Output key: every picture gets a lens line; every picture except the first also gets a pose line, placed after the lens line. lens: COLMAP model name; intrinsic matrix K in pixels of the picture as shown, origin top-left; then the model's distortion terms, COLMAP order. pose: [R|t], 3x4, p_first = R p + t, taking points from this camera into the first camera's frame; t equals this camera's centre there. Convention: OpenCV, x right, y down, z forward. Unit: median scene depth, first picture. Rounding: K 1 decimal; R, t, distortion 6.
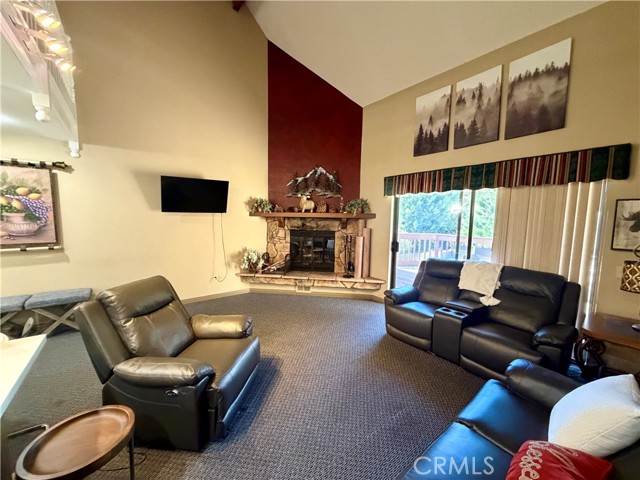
lens RADIAL K [[253.8, 0, 318.8], [0, 253.8, 241.0], [0, 0, 1]] dist [-0.000189, -0.000354]
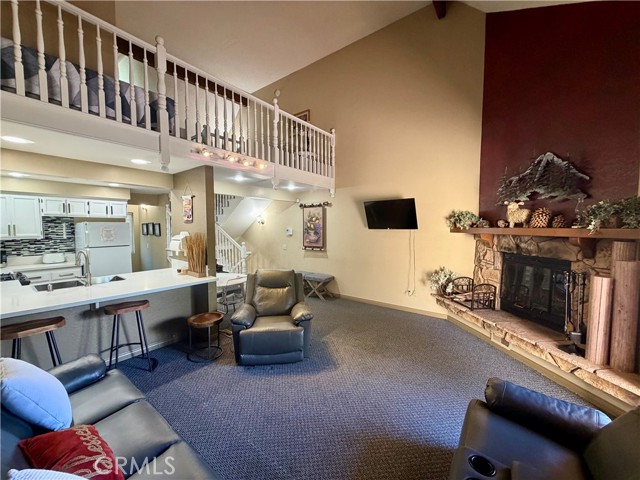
lens RADIAL K [[253.8, 0, 318.8], [0, 253.8, 241.0], [0, 0, 1]] dist [-0.000189, -0.000354]
pose [[0.258498, 0.039685, -0.965196, 0.504610], [-0.091026, 0.995711, 0.016561, -0.045725], [0.961714, 0.083577, 0.261001, 0.369056]]
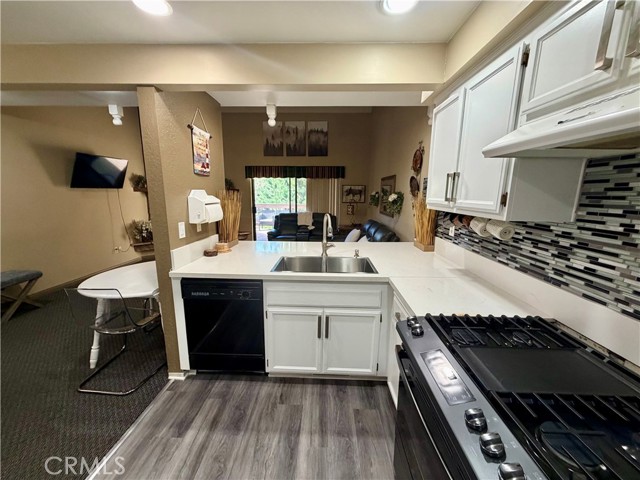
lens RADIAL K [[253.8, 0, 318.8], [0, 253.8, 241.0], [0, 0, 1]] dist [-0.000189, -0.000354]
pose [[0.635753, -0.152231, 0.756732, -0.694237], [0.075438, 0.987920, 0.135361, 0.029107], [-0.768197, -0.028969, 0.639557, -0.360980]]
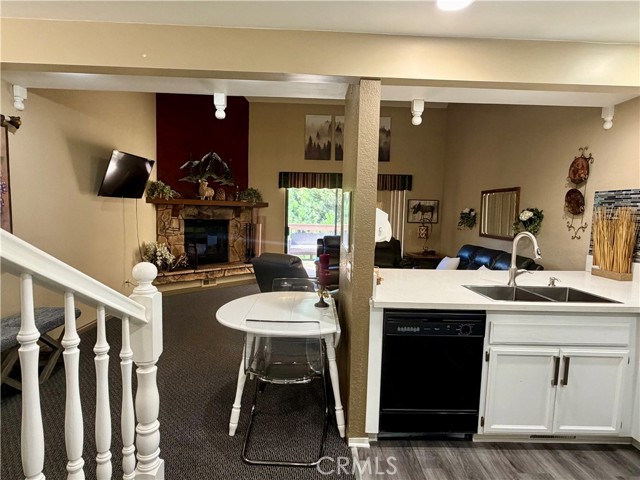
lens RADIAL K [[362.7, 0, 319.8], [0, 362.7, 242.1], [0, 0, 1]] dist [-0.000947, 0.000557]
pose [[0.594875, -0.068574, 0.800888, -0.963249], [0.062866, 0.997272, 0.038694, 0.017883], [-0.801356, 0.027330, 0.597563, -0.132189]]
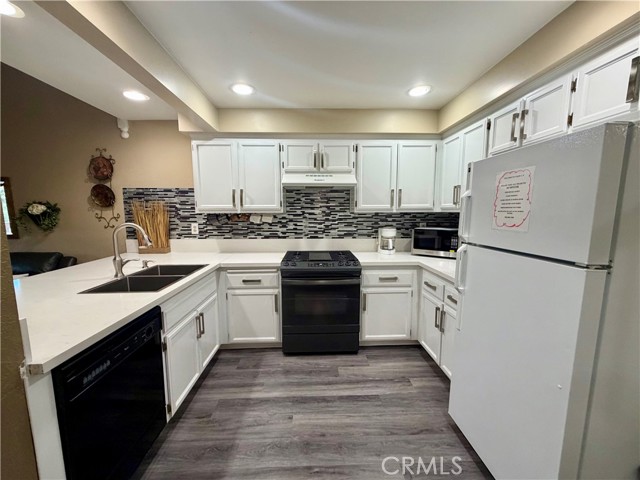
lens RADIAL K [[253.8, 0, 318.8], [0, 253.8, 241.0], [0, 0, 1]] dist [-0.000189, -0.000354]
pose [[-0.812579, -0.077349, 0.577695, -0.805560], [0.052042, 0.977568, 0.204091, 0.004170], [-0.580523, 0.195904, -0.790326, 0.110142]]
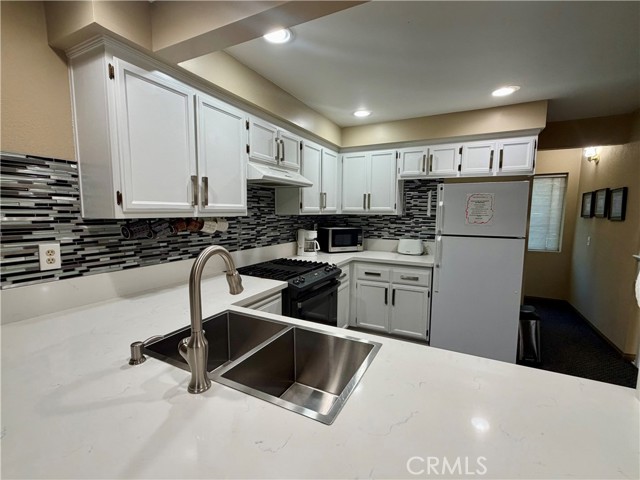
lens RADIAL K [[285.1, 0, 320.0], [0, 285.1, 240.0], [0, 0, 1]] dist [0.000271, -0.000288]
pose [[-0.906406, 0.025114, -0.421661, -0.277141], [-0.059456, 0.980708, 0.186219, 0.000531], [0.418203, 0.193860, -0.887426, 0.154891]]
